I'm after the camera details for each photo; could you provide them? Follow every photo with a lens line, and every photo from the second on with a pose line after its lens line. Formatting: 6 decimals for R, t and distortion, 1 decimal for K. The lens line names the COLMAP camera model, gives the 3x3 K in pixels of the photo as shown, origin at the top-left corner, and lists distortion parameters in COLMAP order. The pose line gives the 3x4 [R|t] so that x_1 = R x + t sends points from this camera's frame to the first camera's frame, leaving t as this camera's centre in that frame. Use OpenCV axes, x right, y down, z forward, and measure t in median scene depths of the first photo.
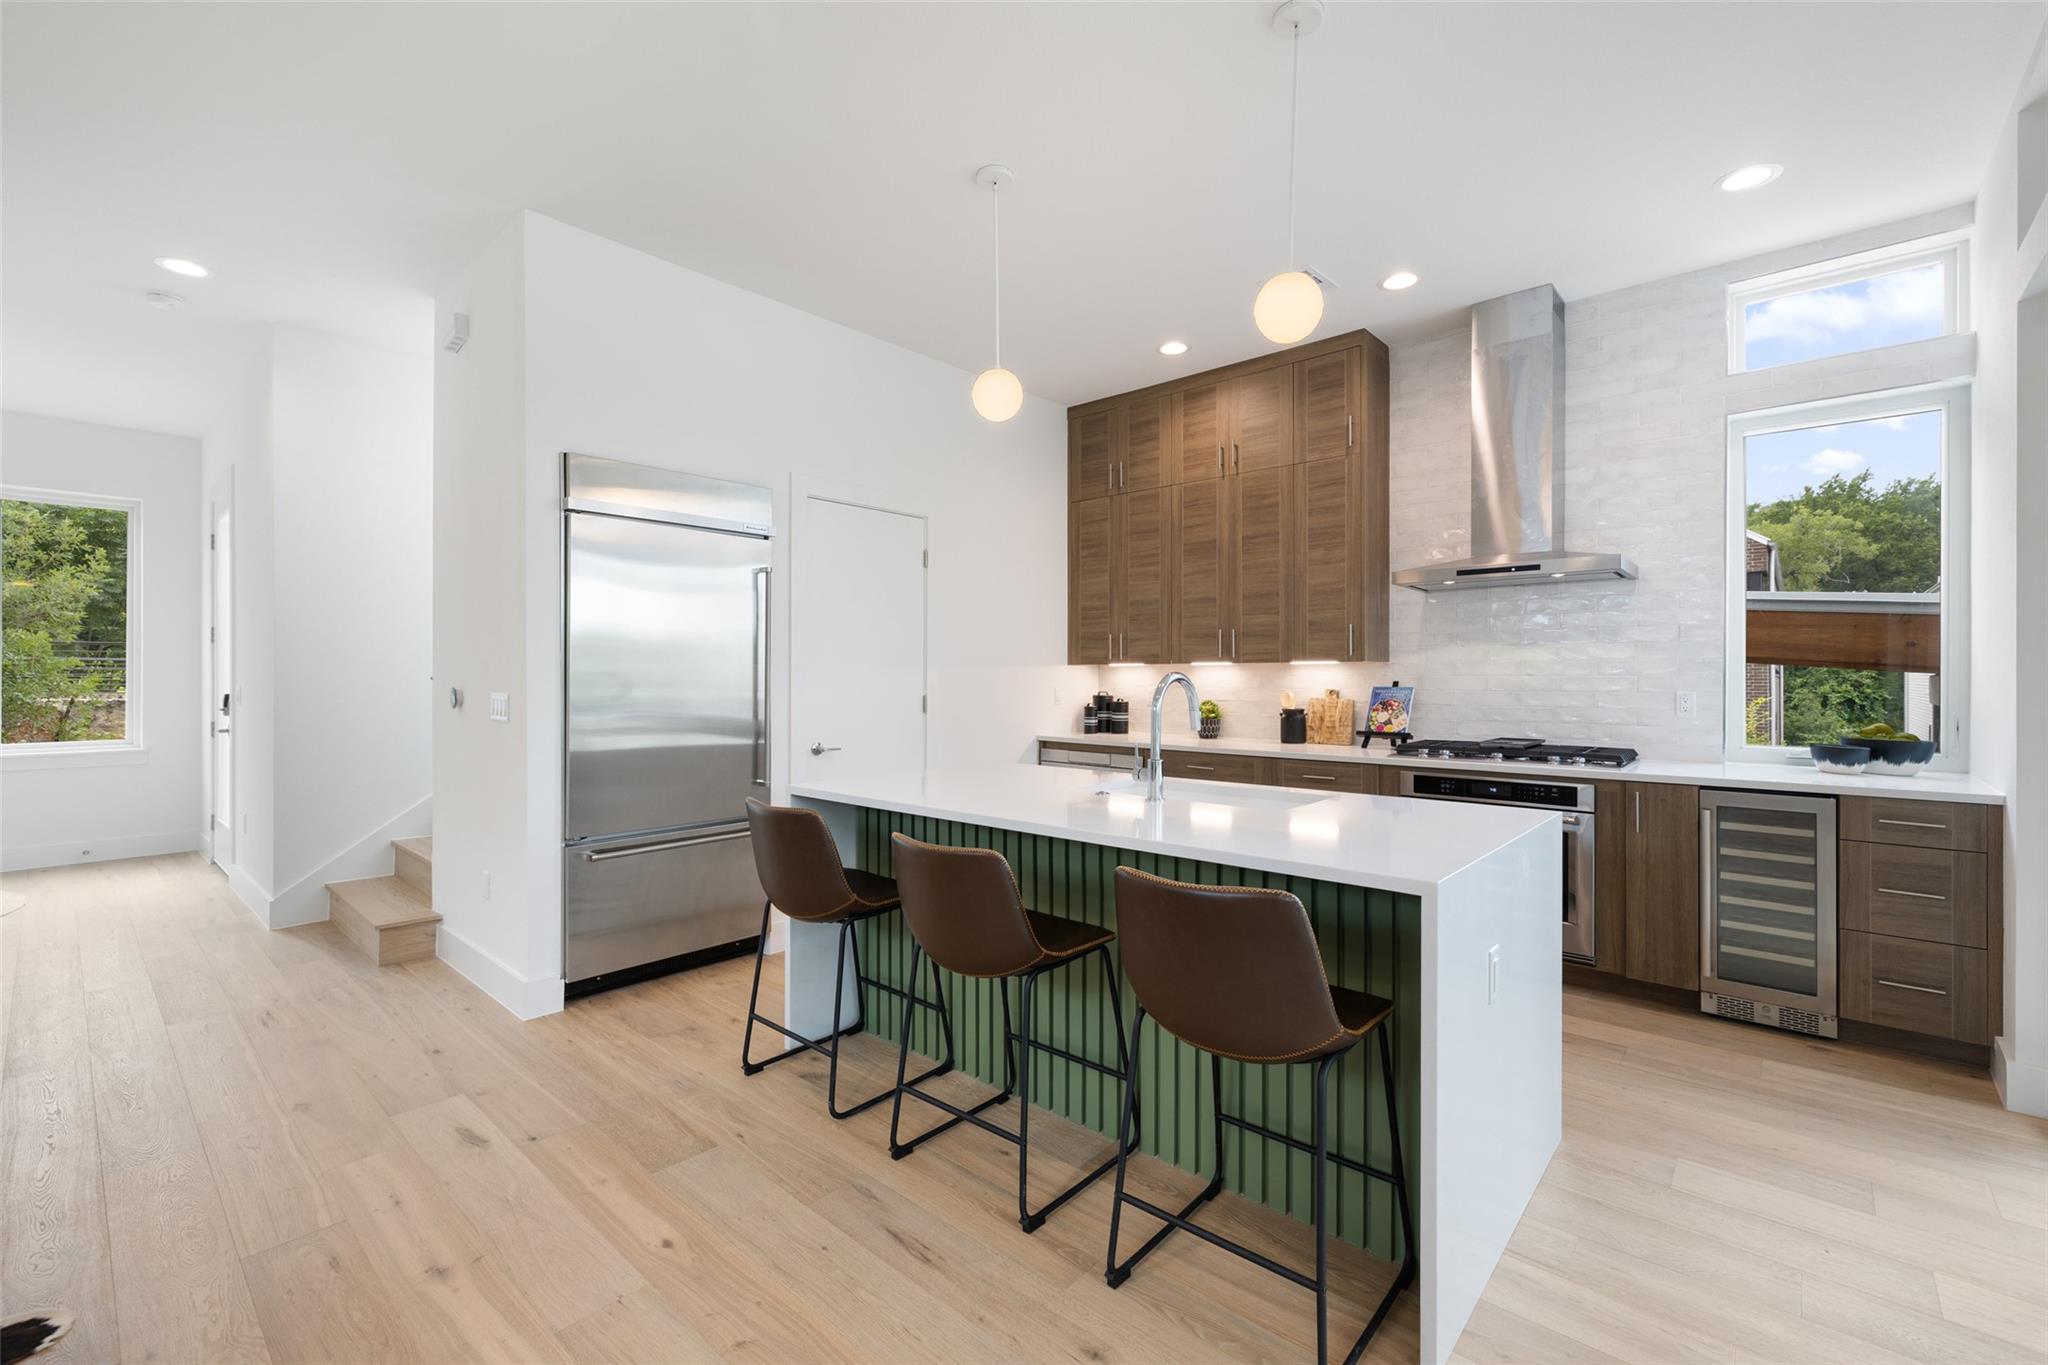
lens RADIAL K [[865.4, 0, 1022.9], [0, 865.4, 677.8], [0, 0, 1]] dist [0.001773, 0.000029]
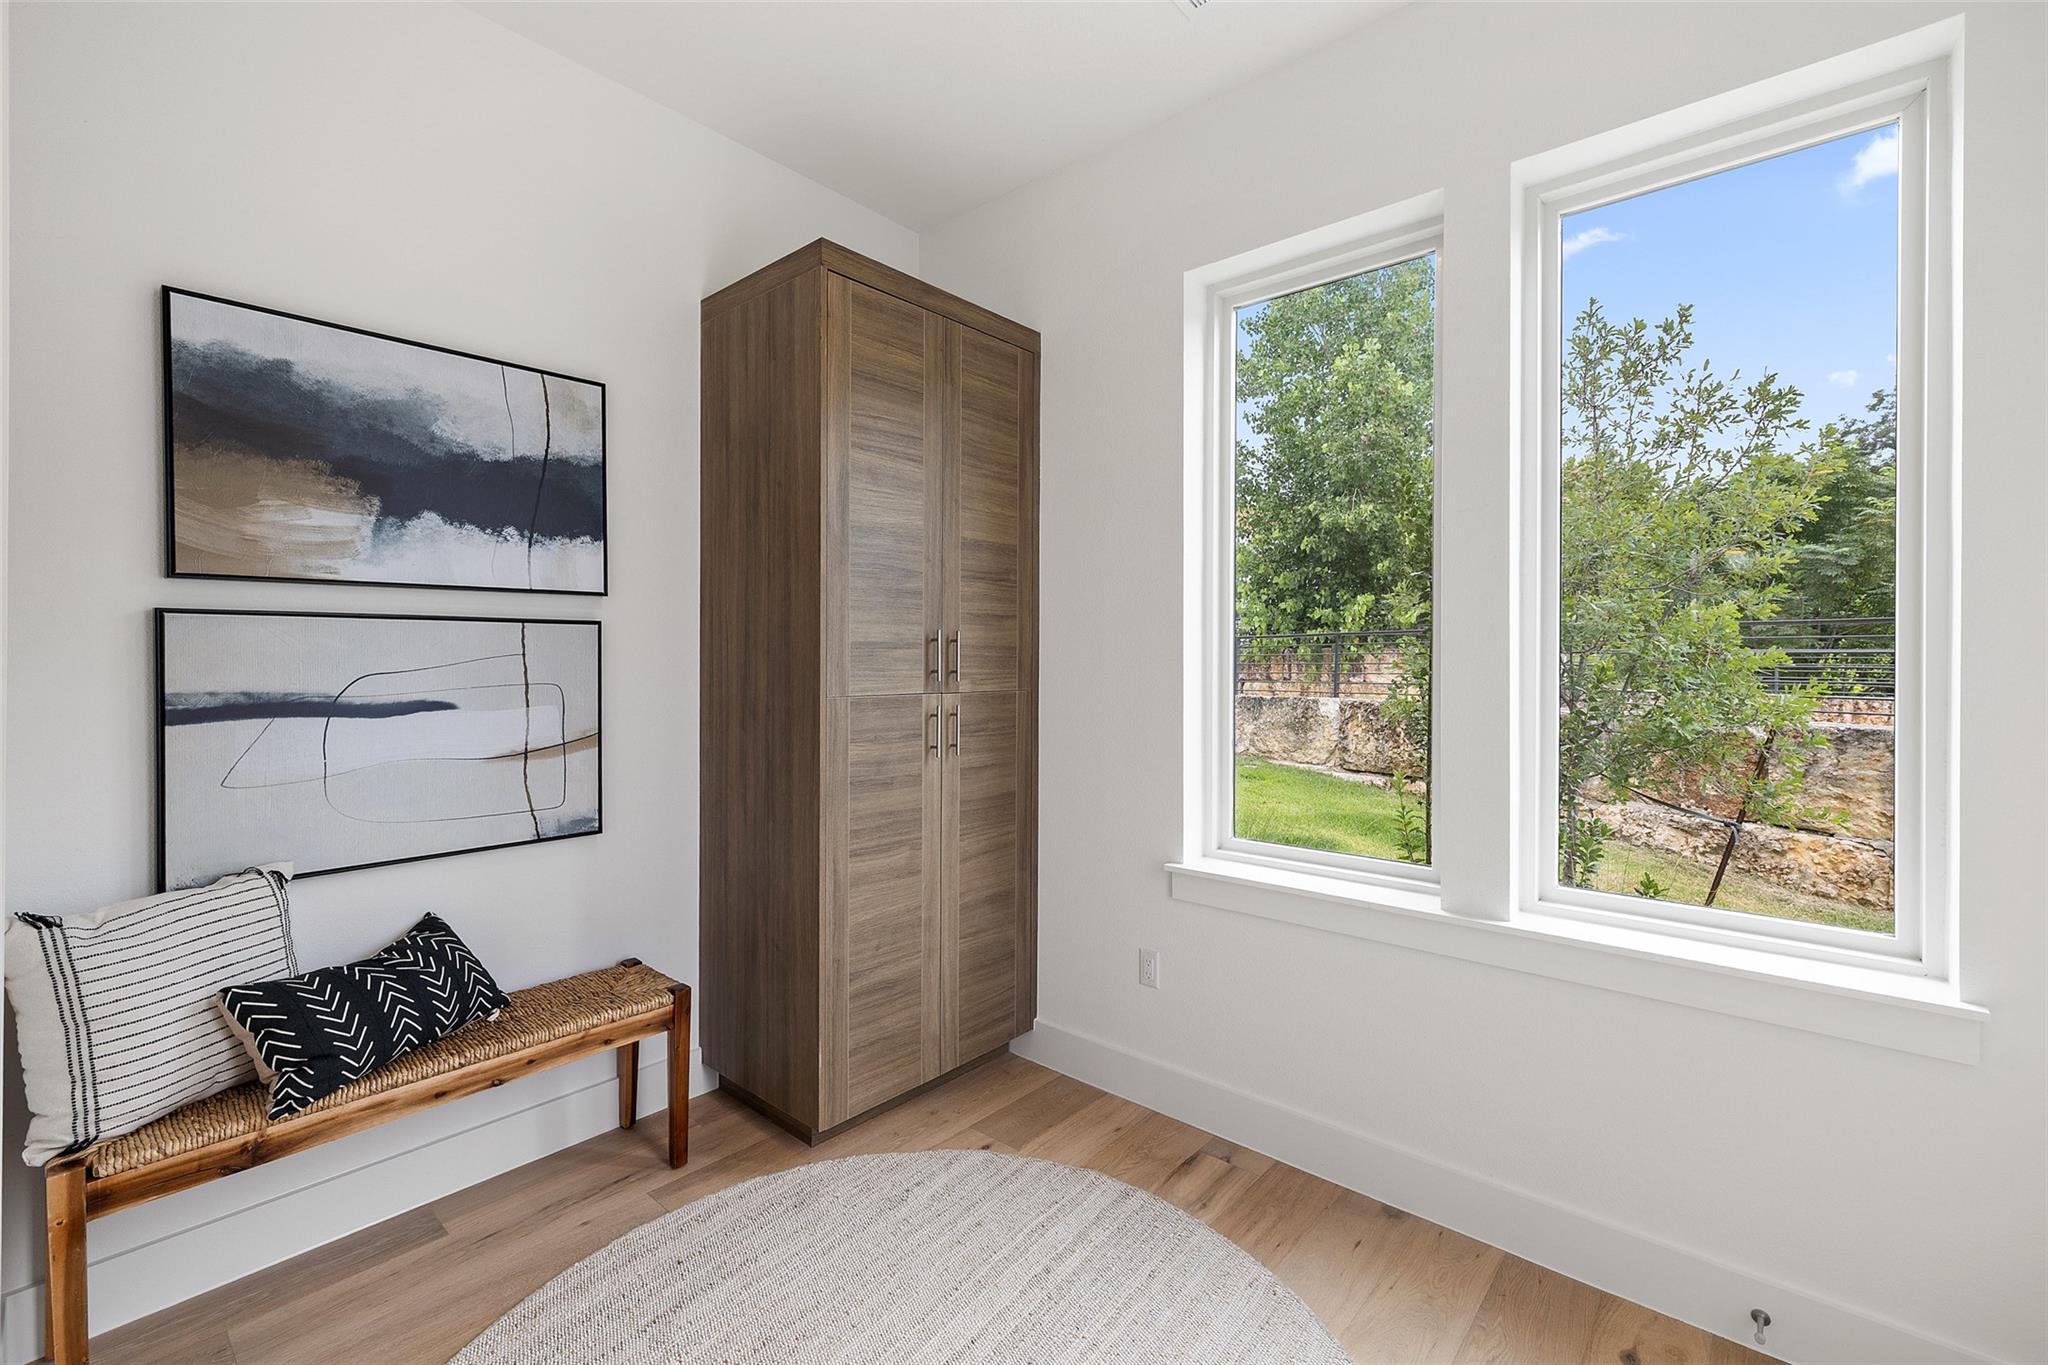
lens RADIAL K [[865.4, 0, 1040.5], [0, 865.4, 657.1], [0, 0, 1]] dist [0.001773, 0.000029]
pose [[0.011589, -0.005133, -0.999920, -1.005138], [-0.007169, 0.999961, -0.005216, -0.021136], [0.999907, 0.007228, 0.011552, 0.959631]]
